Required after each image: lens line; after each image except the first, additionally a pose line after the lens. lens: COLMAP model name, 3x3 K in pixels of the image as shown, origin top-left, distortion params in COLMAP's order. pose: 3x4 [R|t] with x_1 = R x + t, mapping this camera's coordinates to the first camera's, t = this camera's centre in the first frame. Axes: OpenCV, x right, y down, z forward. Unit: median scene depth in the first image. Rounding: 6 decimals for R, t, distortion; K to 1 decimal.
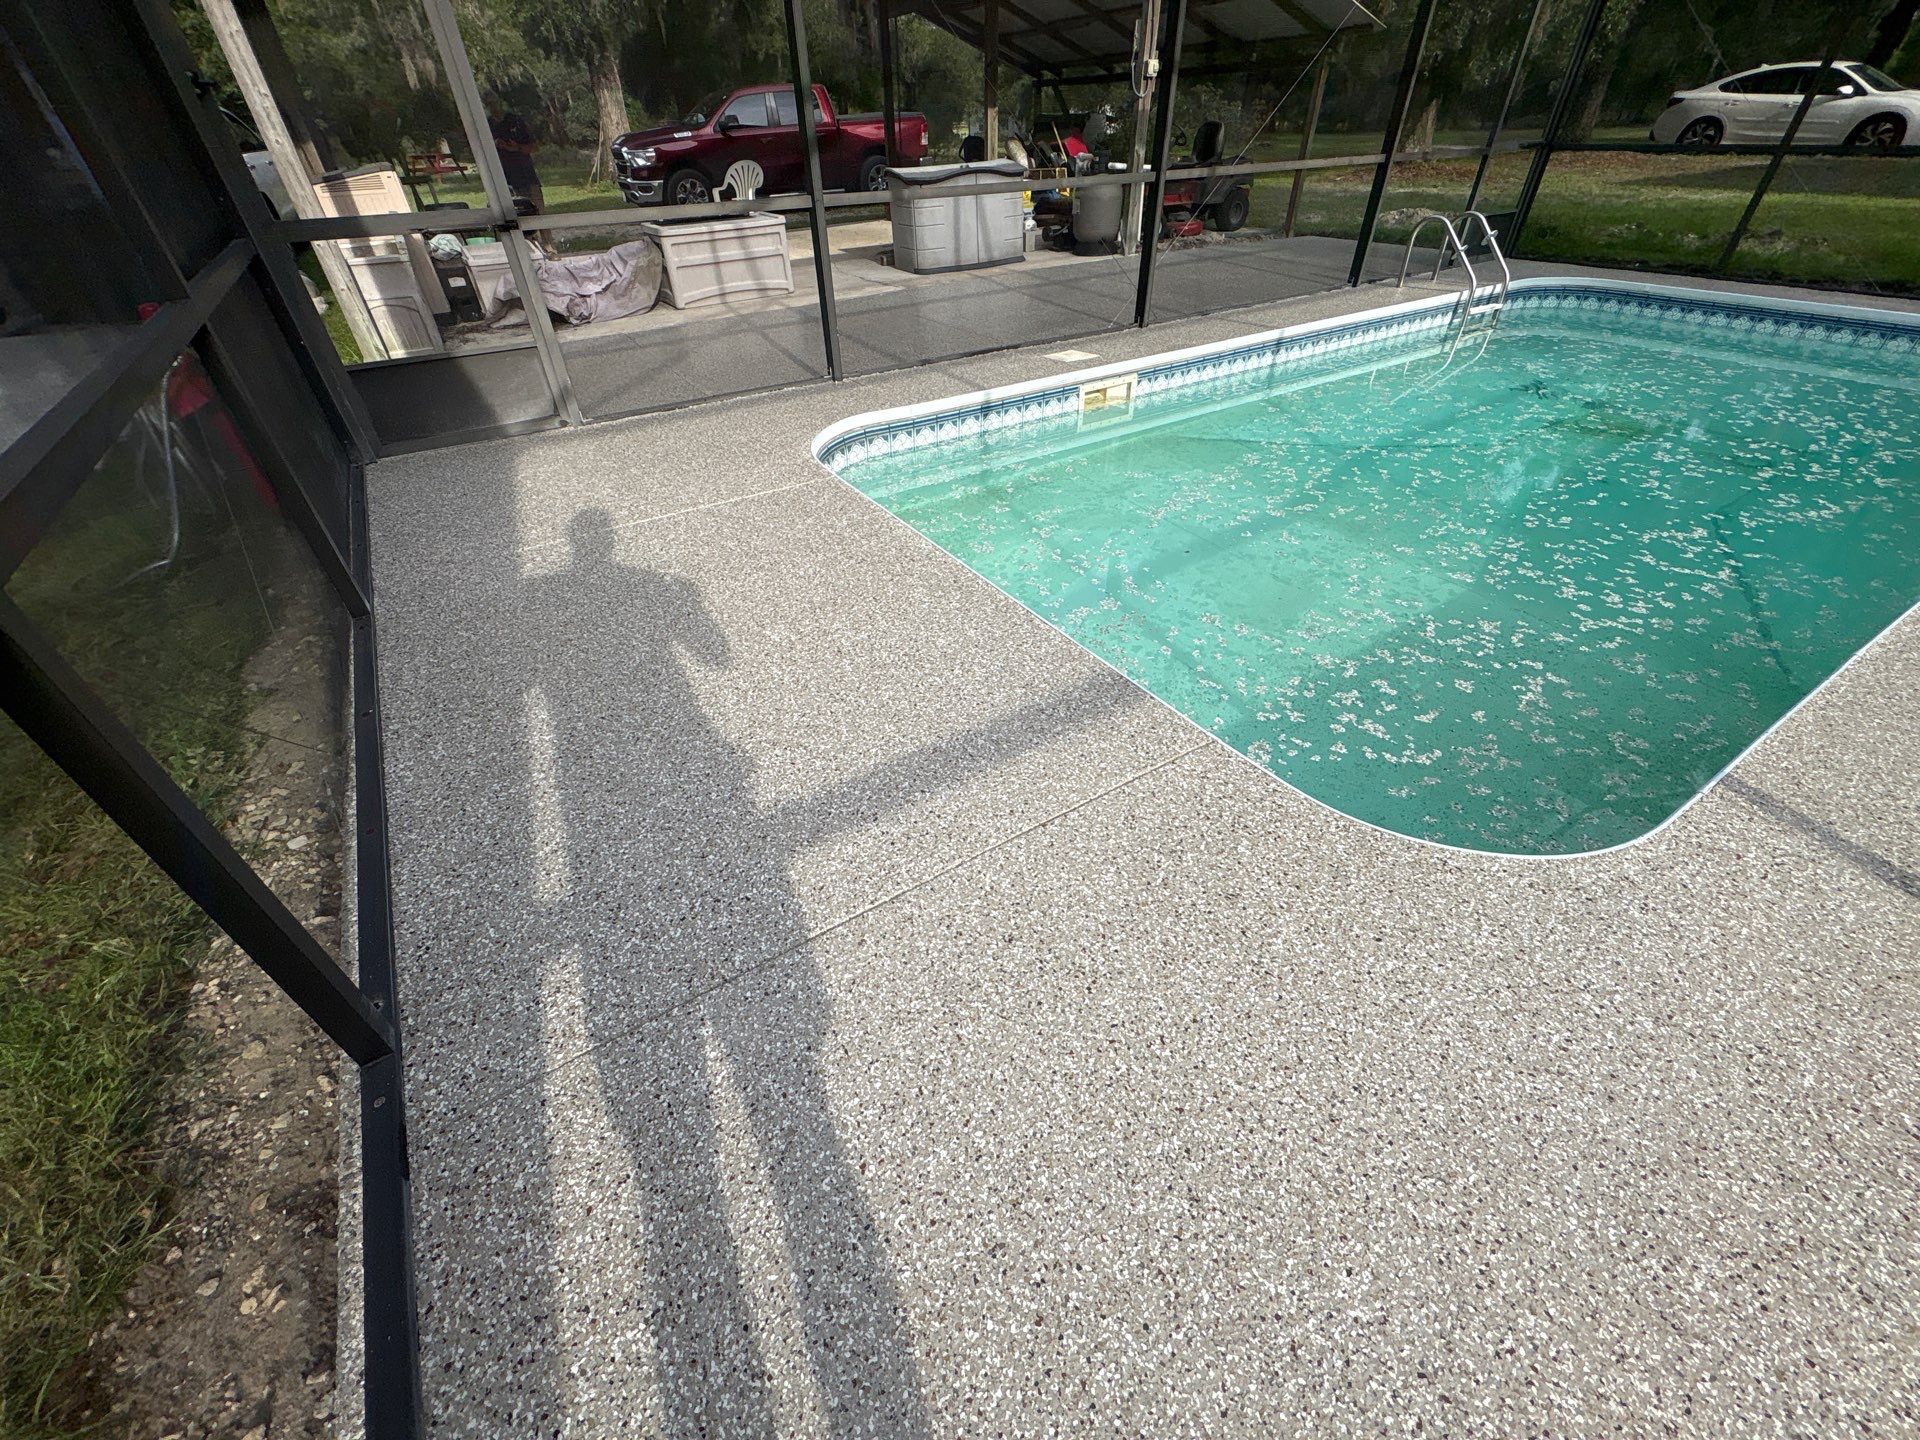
lens RADIAL K [[764.2, 0, 960.0], [0, 764.2, 720.0], [0, 0, 1]] dist [0.000244, -0.000046]
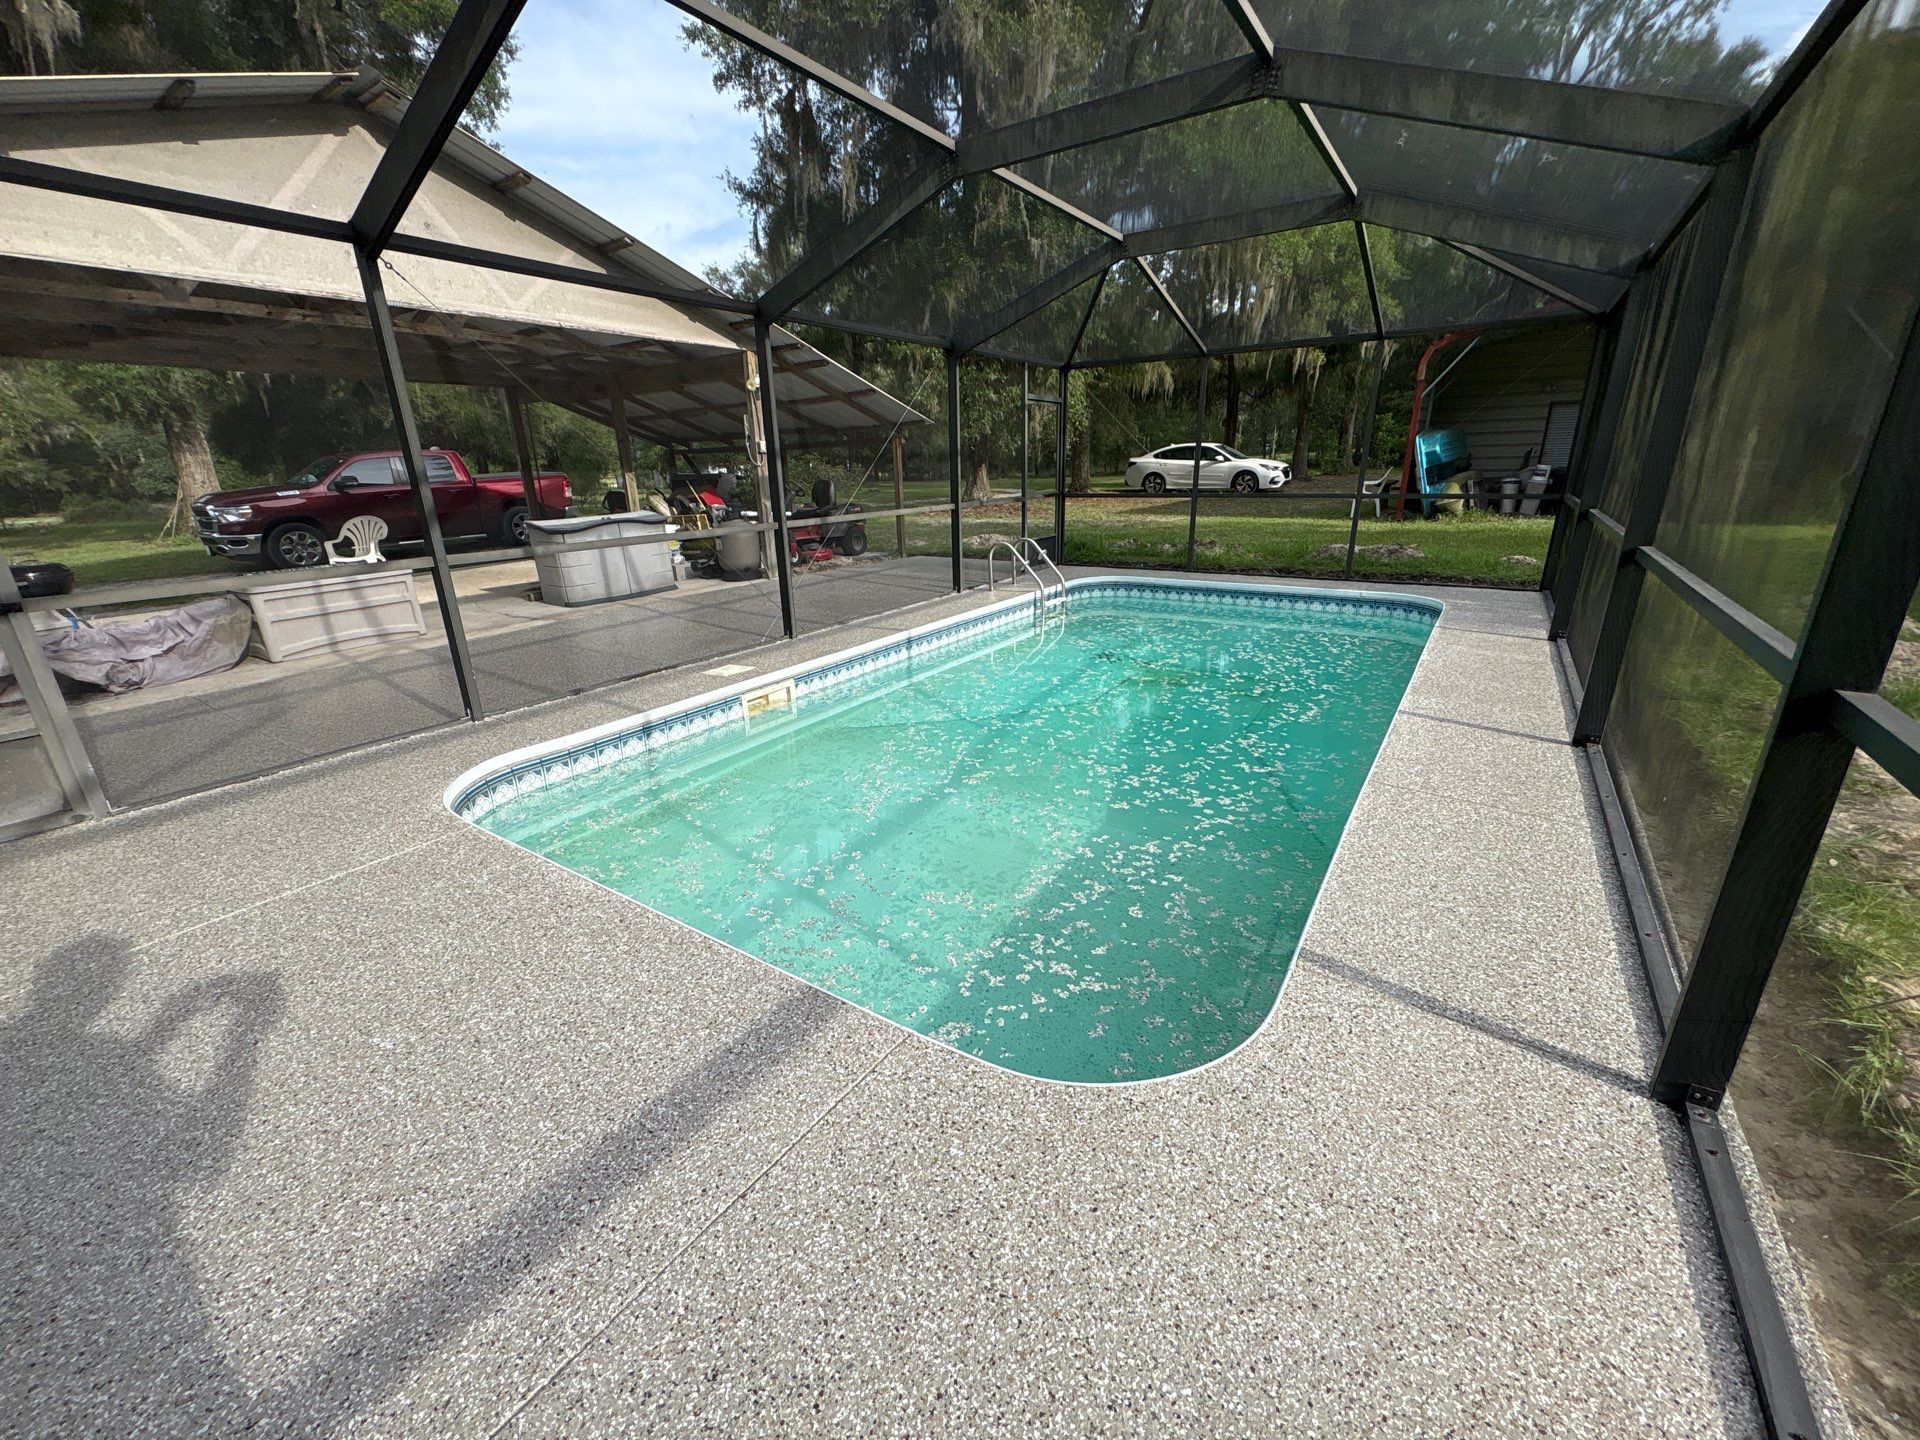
lens RADIAL K [[764.2, 0, 960.0], [0, 764.2, 720.0], [0, 0, 1]] dist [0.000244, -0.000046]
pose [[0.915777, -0.128783, 0.380483, 0.025202], [0.251573, 0.922317, -0.293329, -0.015945], [-0.313150, 0.364343, 0.877035, -0.016643]]
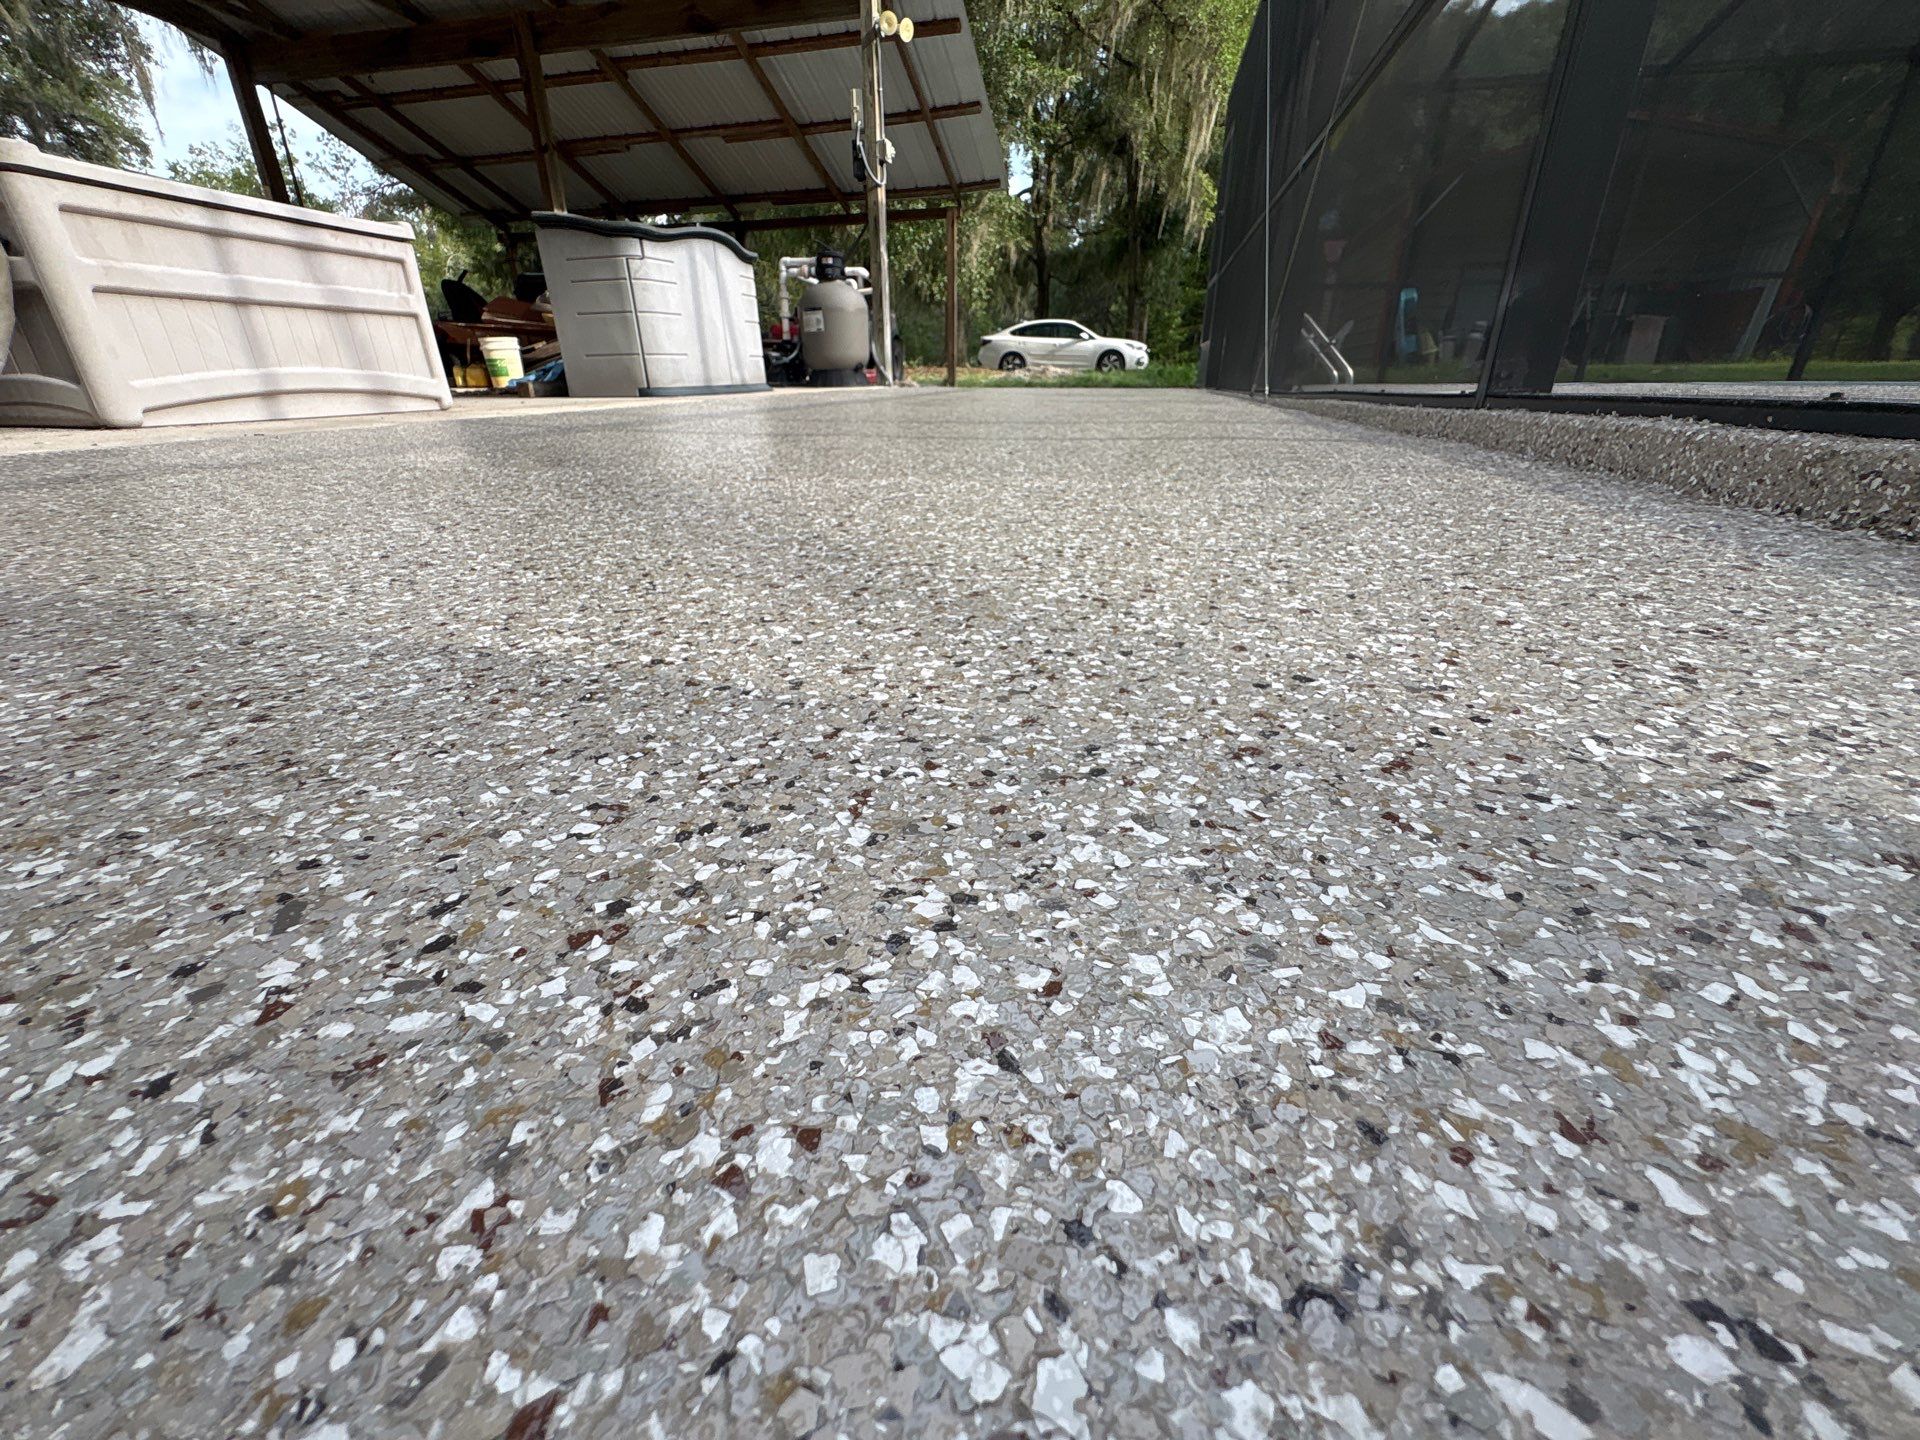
lens RADIAL K [[764.2, 0, 960.0], [0, 764.2, 720.0], [0, 0, 1]] dist [0.000244, -0.000046]
pose [[0.718660, -0.263493, 0.643505, -0.499297], [0.417337, 0.903660, -0.096061, -0.380911], [-0.556199, 0.337594, 0.759390, 0.889541]]
